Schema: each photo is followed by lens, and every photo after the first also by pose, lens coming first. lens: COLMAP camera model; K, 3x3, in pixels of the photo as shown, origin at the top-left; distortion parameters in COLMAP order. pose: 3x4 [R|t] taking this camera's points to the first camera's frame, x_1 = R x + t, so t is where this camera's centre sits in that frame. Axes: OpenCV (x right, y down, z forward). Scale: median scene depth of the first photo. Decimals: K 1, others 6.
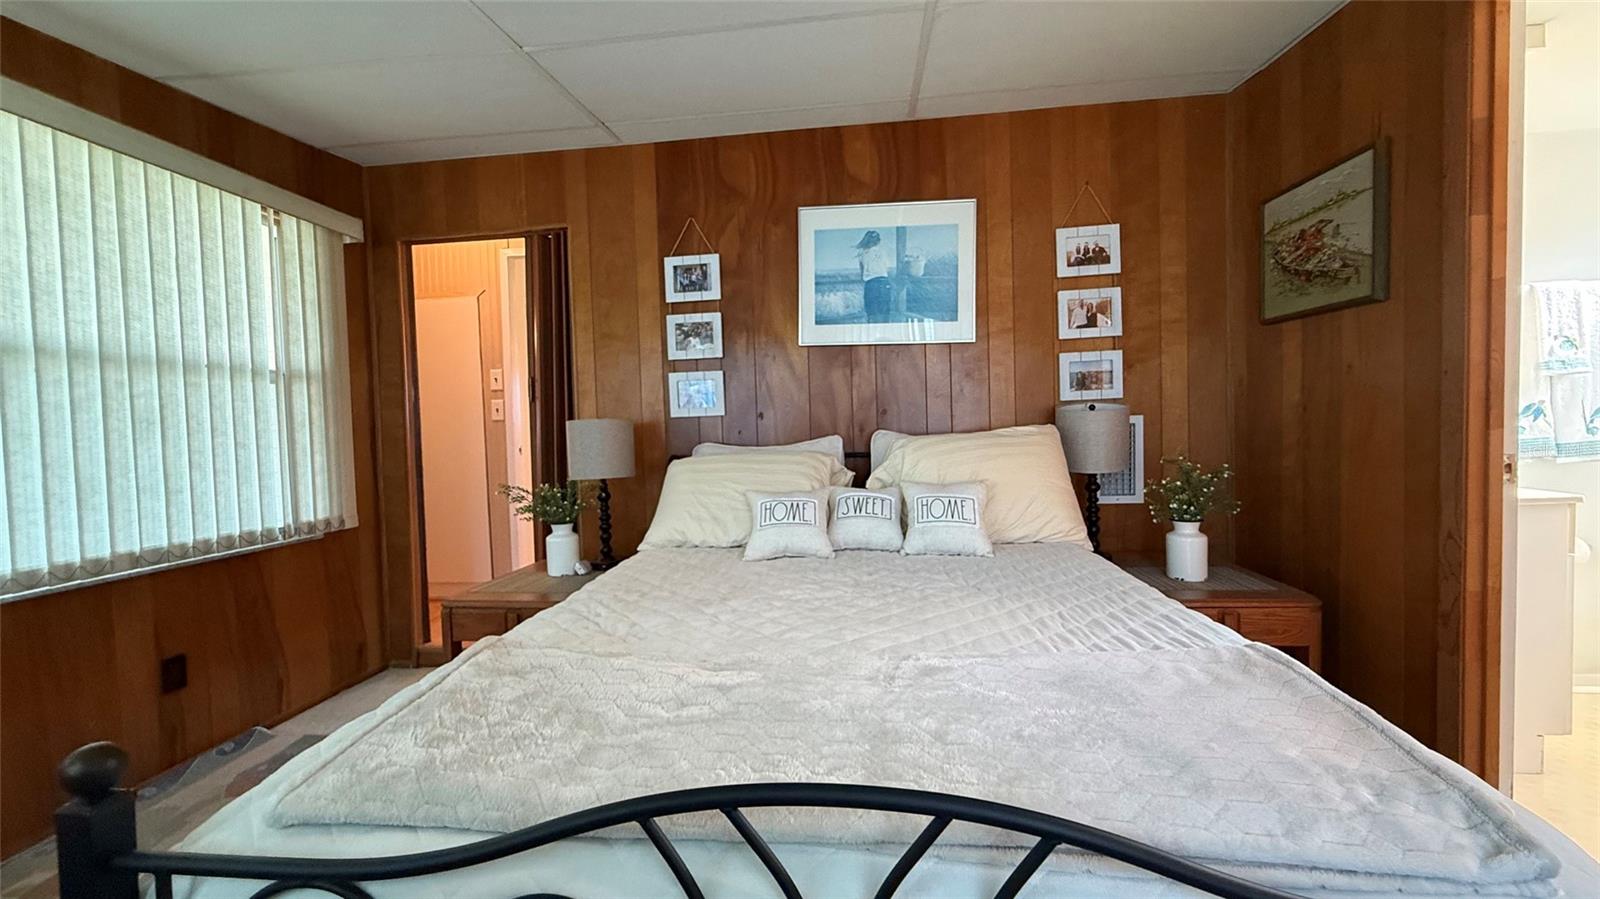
lens RADIAL K [[636.3, 0, 791.8], [0, 636.3, 454.5], [0, 0, 1]] dist [-0.000225, -0.000432]
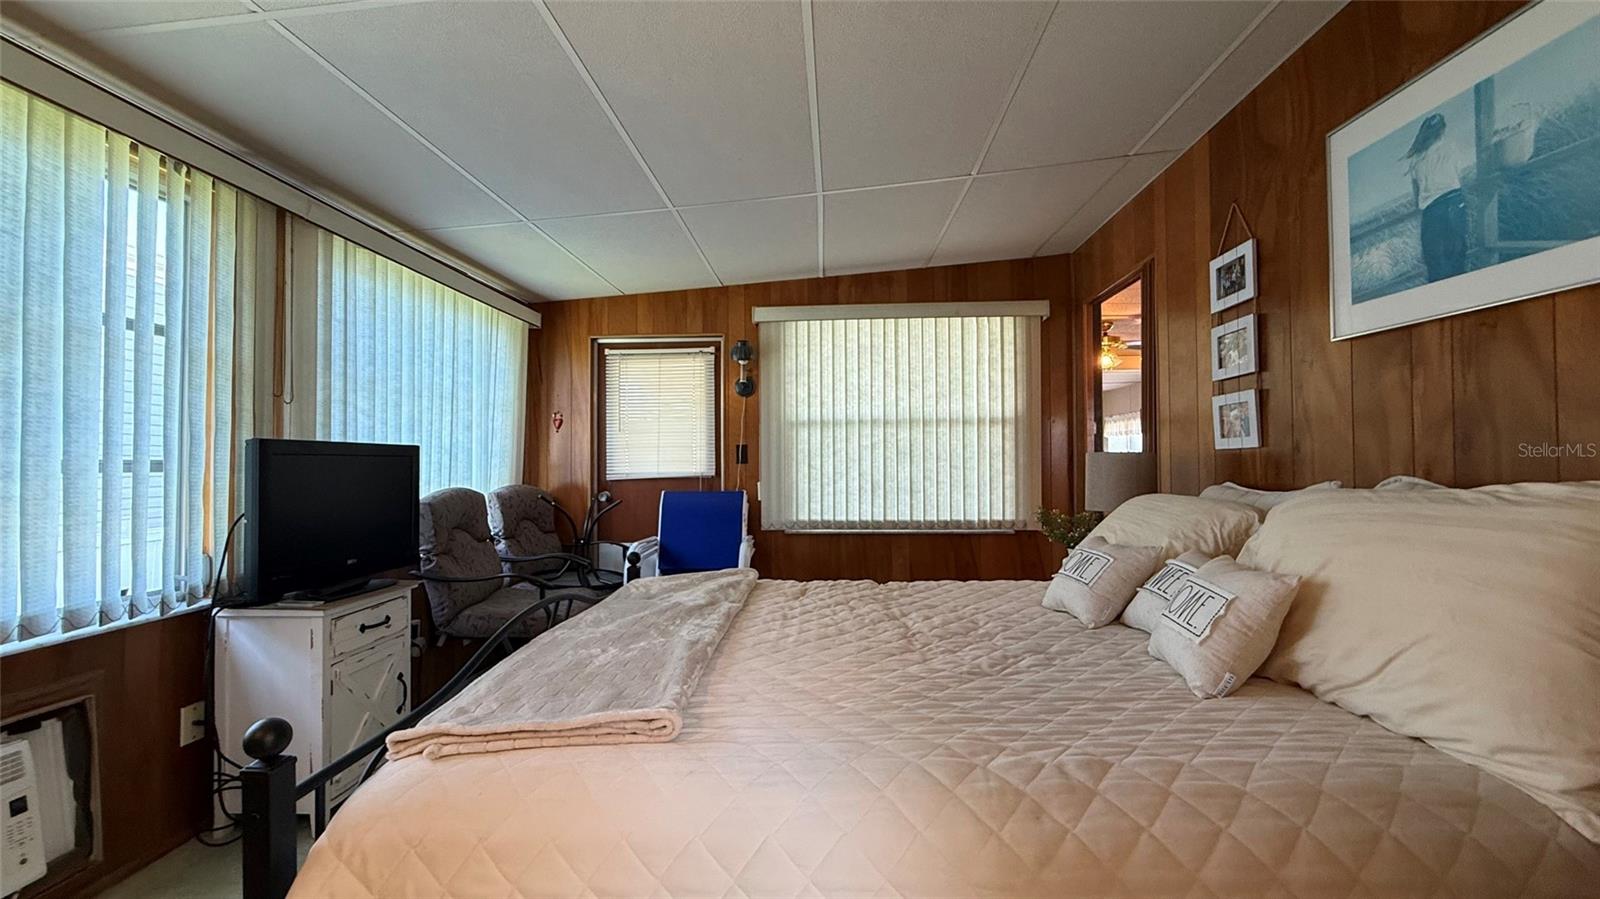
lens RADIAL K [[636.3, 0, 796.1], [0, 636.3, 450.6], [0, 0, 1]] dist [-0.000225, -0.000432]
pose [[0.057008, 0.006446, -0.998353, 0.745634], [-0.038210, 0.999261, 0.004270, -0.047800], [0.997642, 0.037904, 0.057212, 0.490052]]
